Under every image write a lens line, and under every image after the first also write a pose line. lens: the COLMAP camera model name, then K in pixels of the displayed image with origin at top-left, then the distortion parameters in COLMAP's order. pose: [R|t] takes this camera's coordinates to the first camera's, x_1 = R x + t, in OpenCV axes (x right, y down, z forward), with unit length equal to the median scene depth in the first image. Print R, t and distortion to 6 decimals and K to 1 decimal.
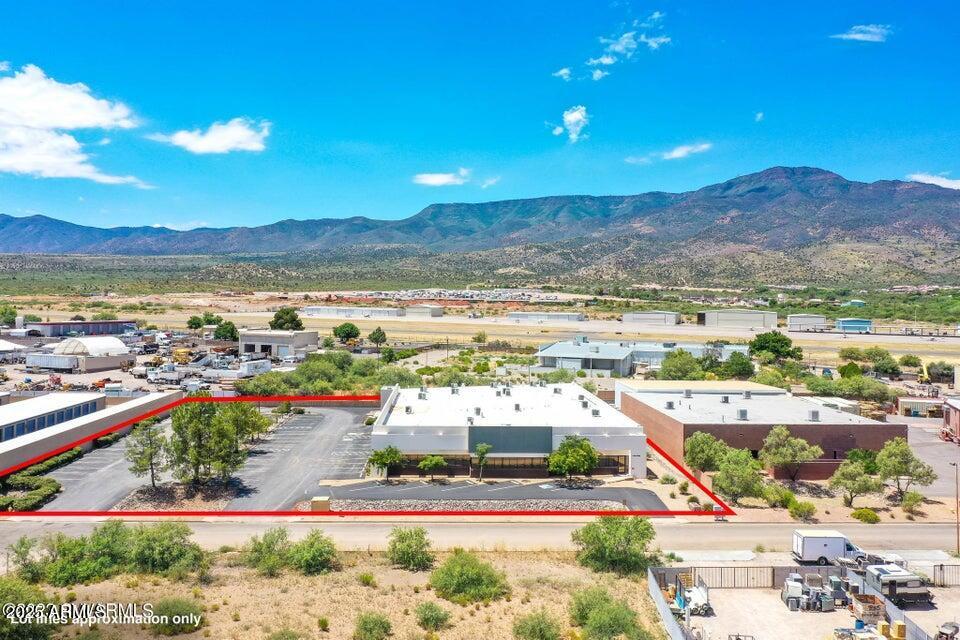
lens RADIAL K [[750.6, 0, 468.3], [0, 750.6, 306.7], [0, 0, 1]] dist [0.020738, -0.004788]
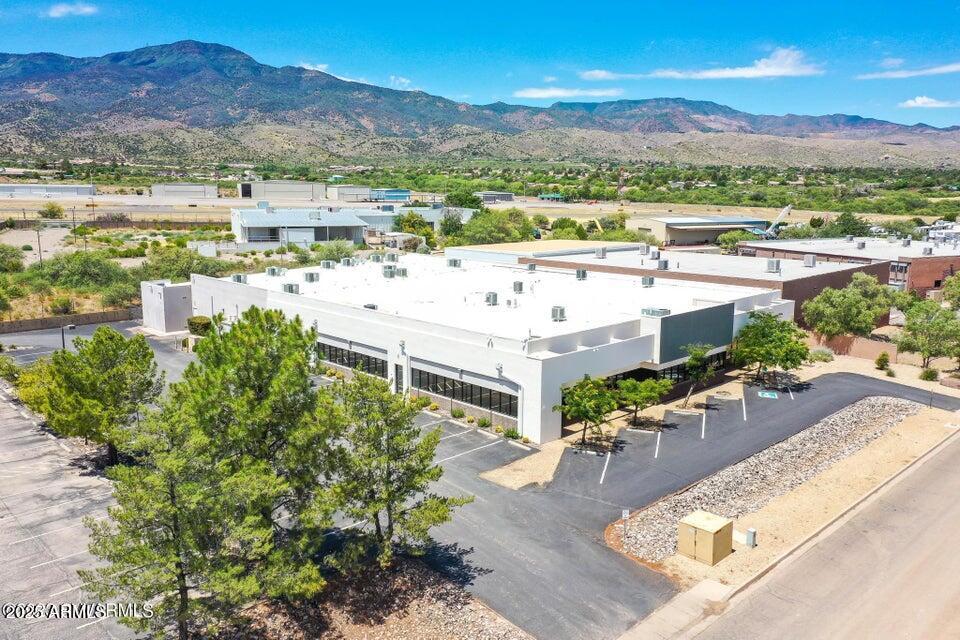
lens RADIAL K [[750.6, 0, 481.1], [0, 750.6, 321.4], [0, 0, 1]] dist [0.020738, -0.004788]
pose [[0.737408, -0.124740, 0.663830, -0.216358], [0.007021, 0.984162, 0.177134, 0.028307], [-0.675411, -0.125959, 0.726604, 0.313289]]
